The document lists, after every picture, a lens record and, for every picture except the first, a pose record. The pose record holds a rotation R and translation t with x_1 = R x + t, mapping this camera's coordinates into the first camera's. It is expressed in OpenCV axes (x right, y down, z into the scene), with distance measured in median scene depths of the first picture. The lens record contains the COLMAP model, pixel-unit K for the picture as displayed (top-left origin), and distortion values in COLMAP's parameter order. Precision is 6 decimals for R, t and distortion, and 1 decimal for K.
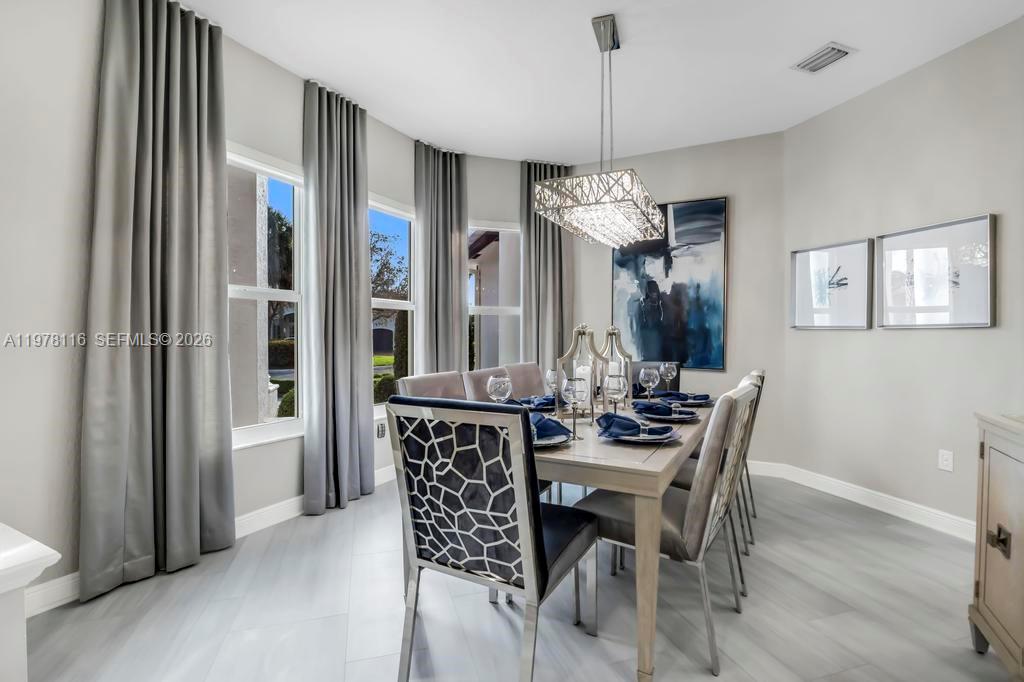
lens RADIAL K [[480.8, 0, 511.4], [0, 480.8, 345.4], [0, 0, 1]] dist [-0.009479, -0.000079]
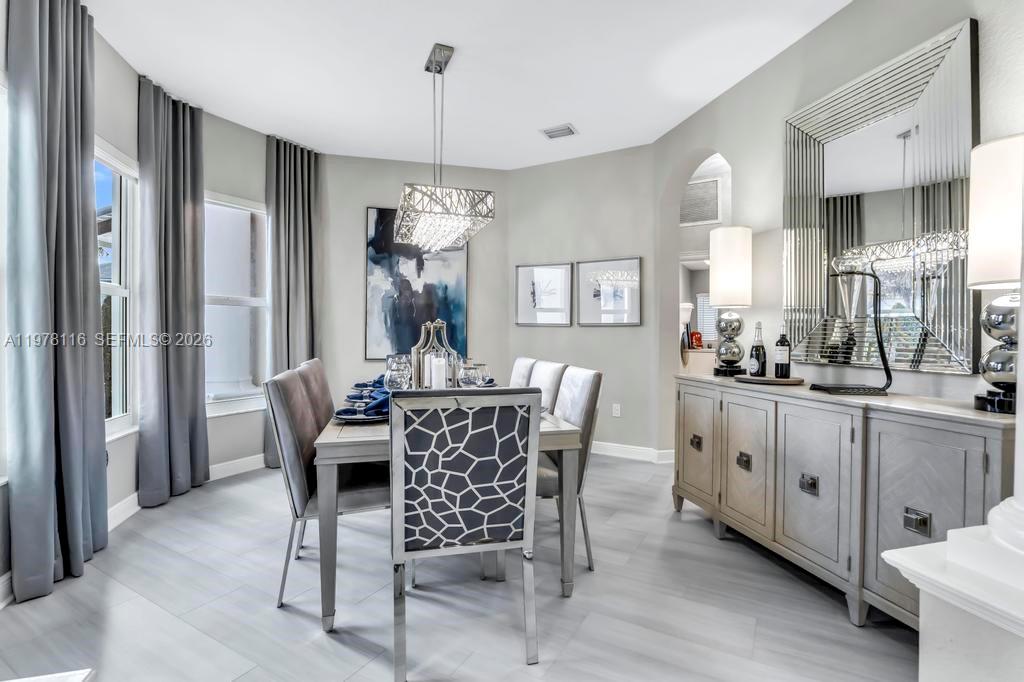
lens RADIAL K [[485.0, 0, 512.3], [0, 485.0, 336.8], [0, 0, 1]] dist [-0.013005, -0.000080]
pose [[0.736036, -0.008708, 0.676886, -0.742860], [0.014604, 0.999889, -0.003017, 0.001083], [-0.676785, 0.012106, 0.736081, 0.107054]]
